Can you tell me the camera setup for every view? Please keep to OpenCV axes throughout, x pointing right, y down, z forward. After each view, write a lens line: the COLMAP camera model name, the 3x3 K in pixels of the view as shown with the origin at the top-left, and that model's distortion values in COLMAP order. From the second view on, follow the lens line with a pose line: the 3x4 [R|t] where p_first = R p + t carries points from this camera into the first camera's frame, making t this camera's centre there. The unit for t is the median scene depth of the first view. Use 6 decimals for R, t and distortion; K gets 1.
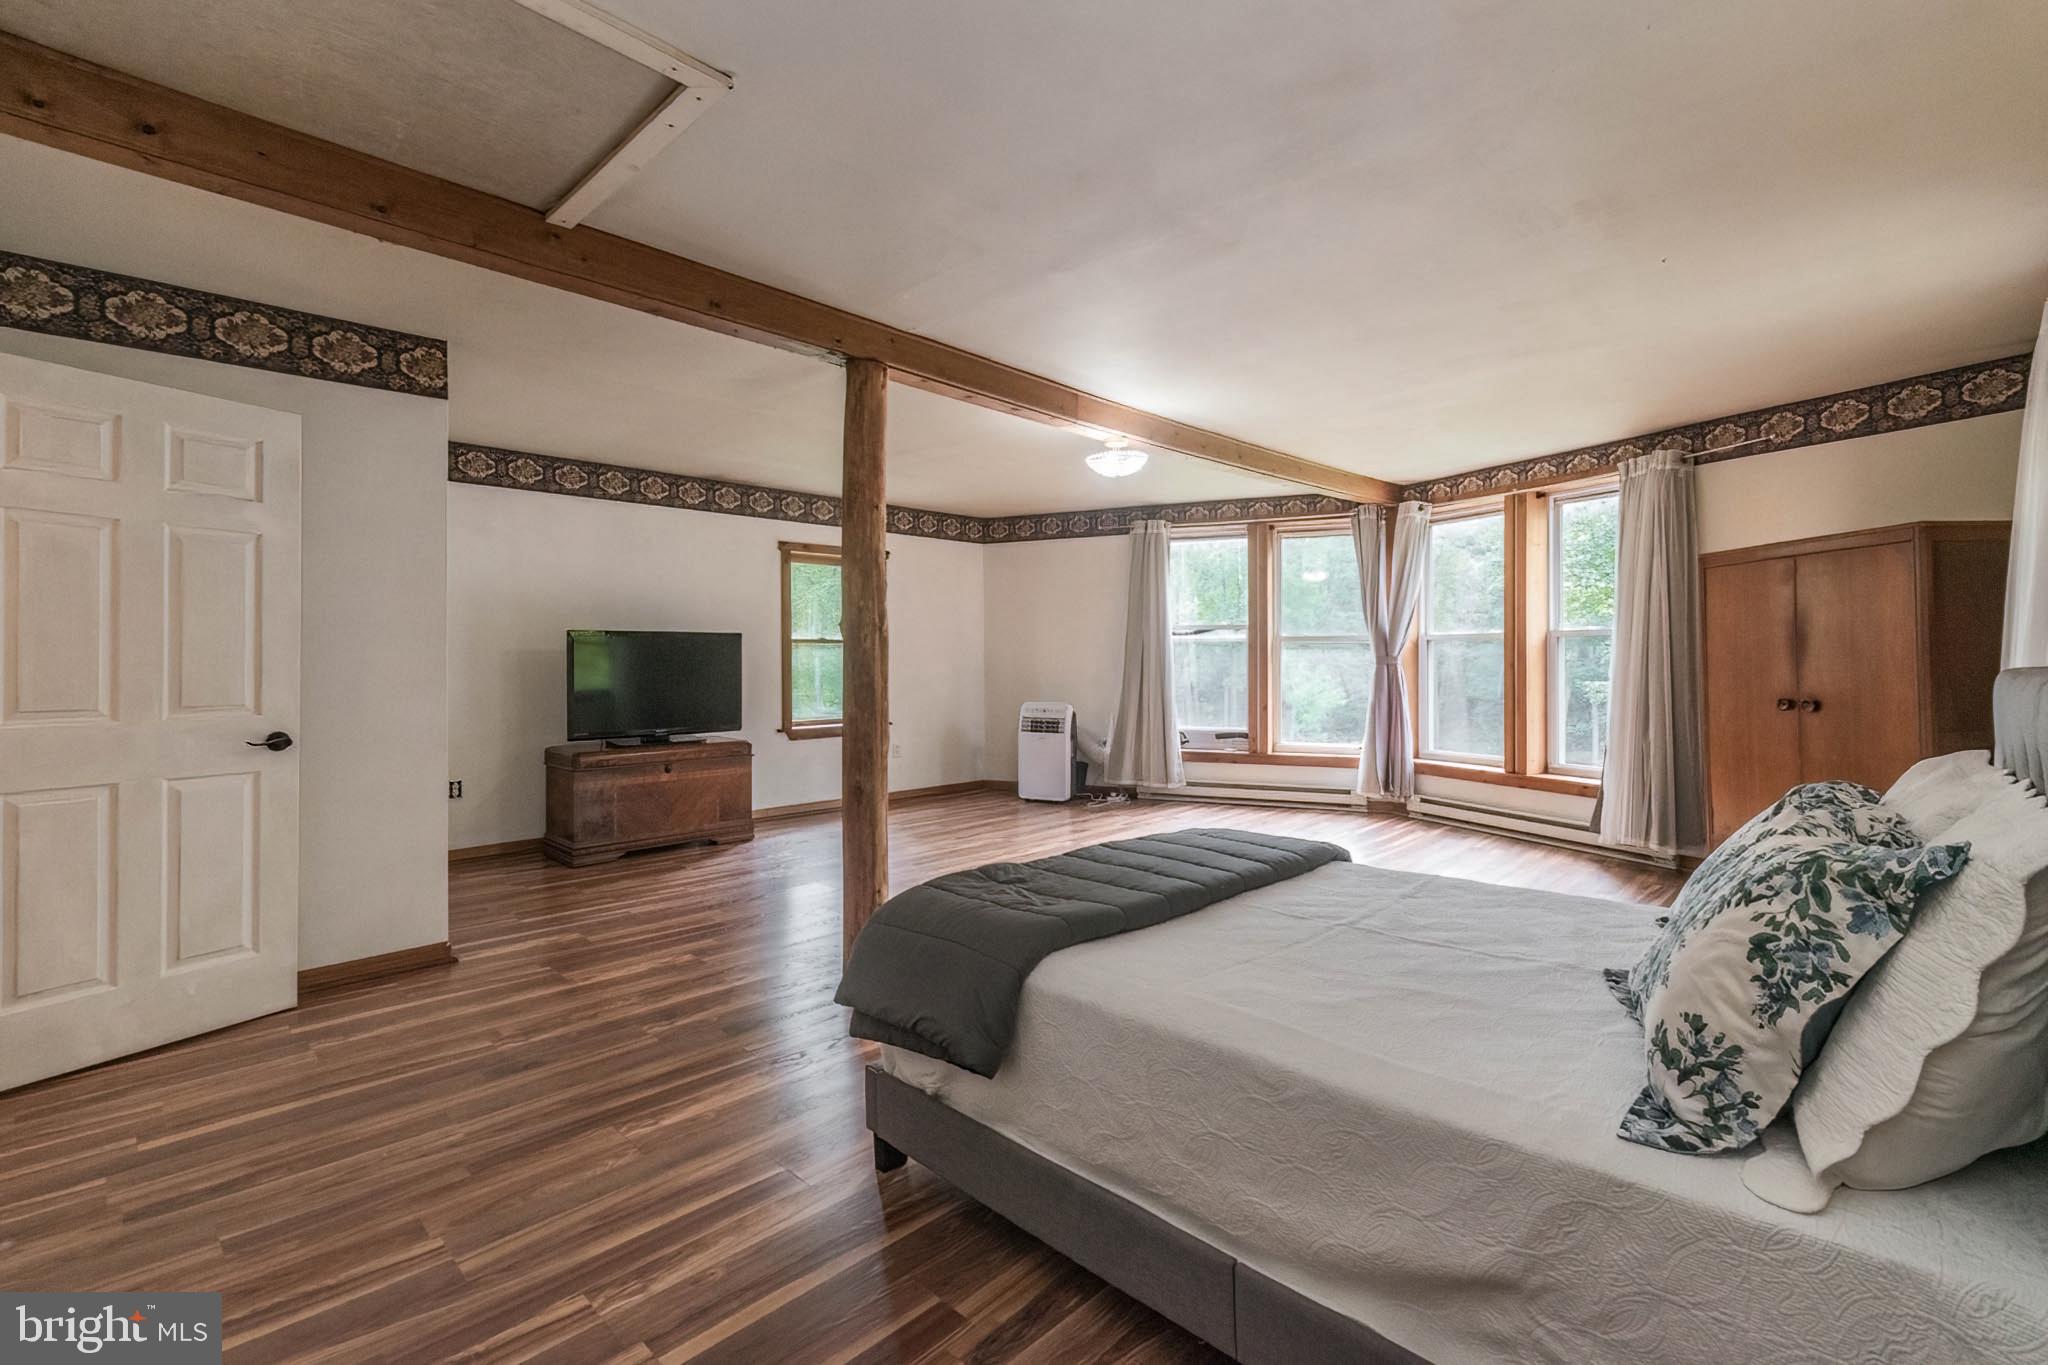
lens RADIAL K [[906.7, 0, 1048.0], [0, 906.7, 646.4], [0, 0, 1]] dist [0.000759, 0.001604]
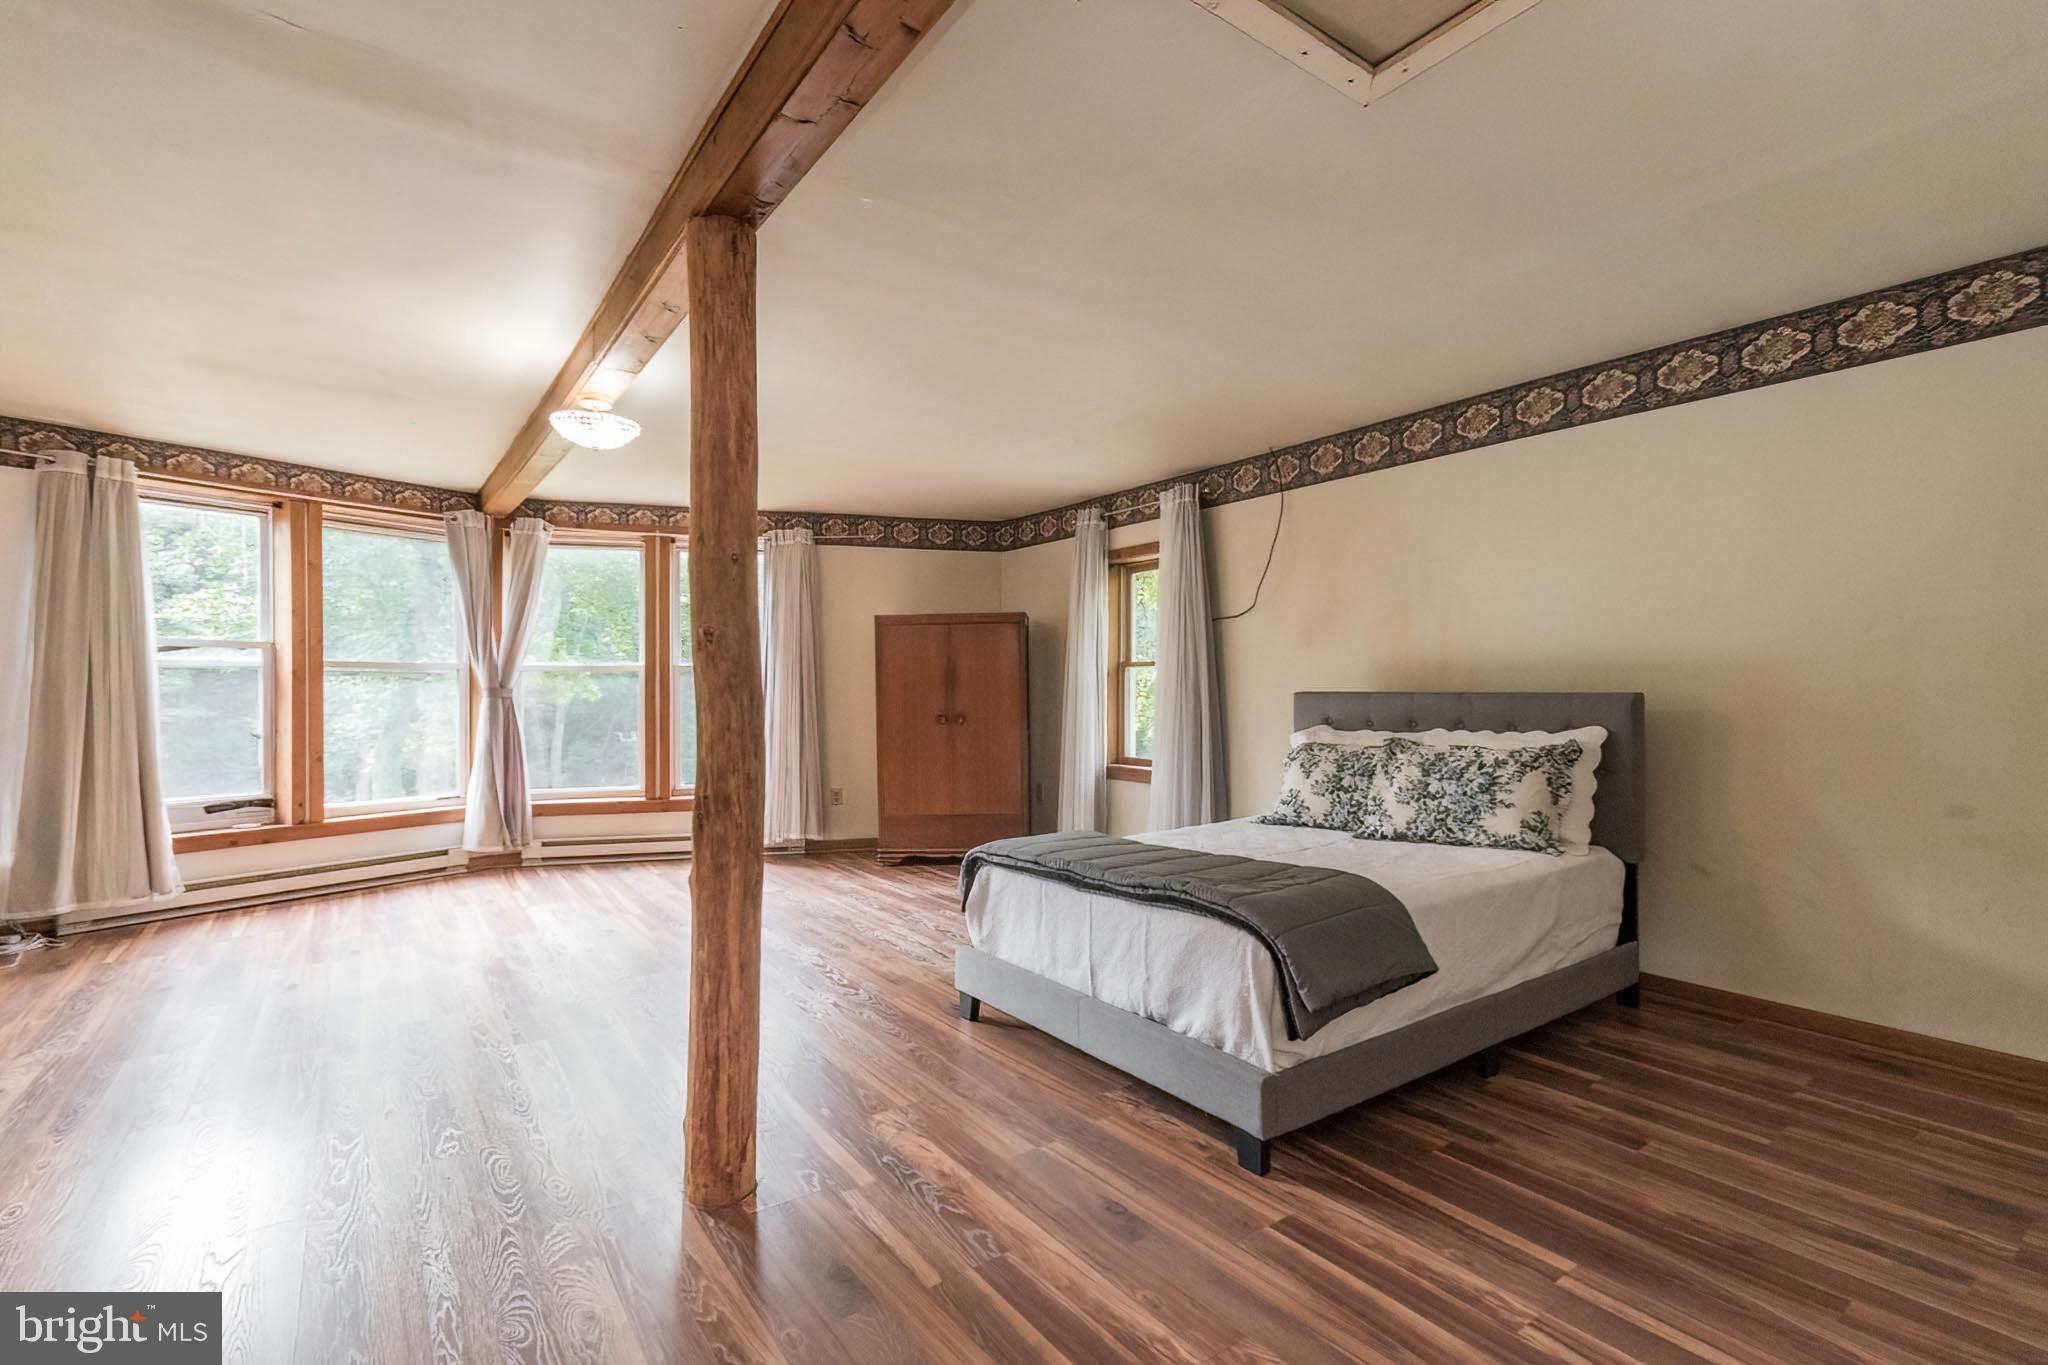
lens RADIAL K [[906.7, 0, 1021.2], [0, 906.7, 692.7], [0, 0, 1]] dist [0.000759, 0.001604]
pose [[0.190551, -0.003428, 0.981671, -0.393082], [-0.012296, 0.999907, 0.005878, 0.003593], [-0.981600, -0.013191, 0.190492, 0.334733]]
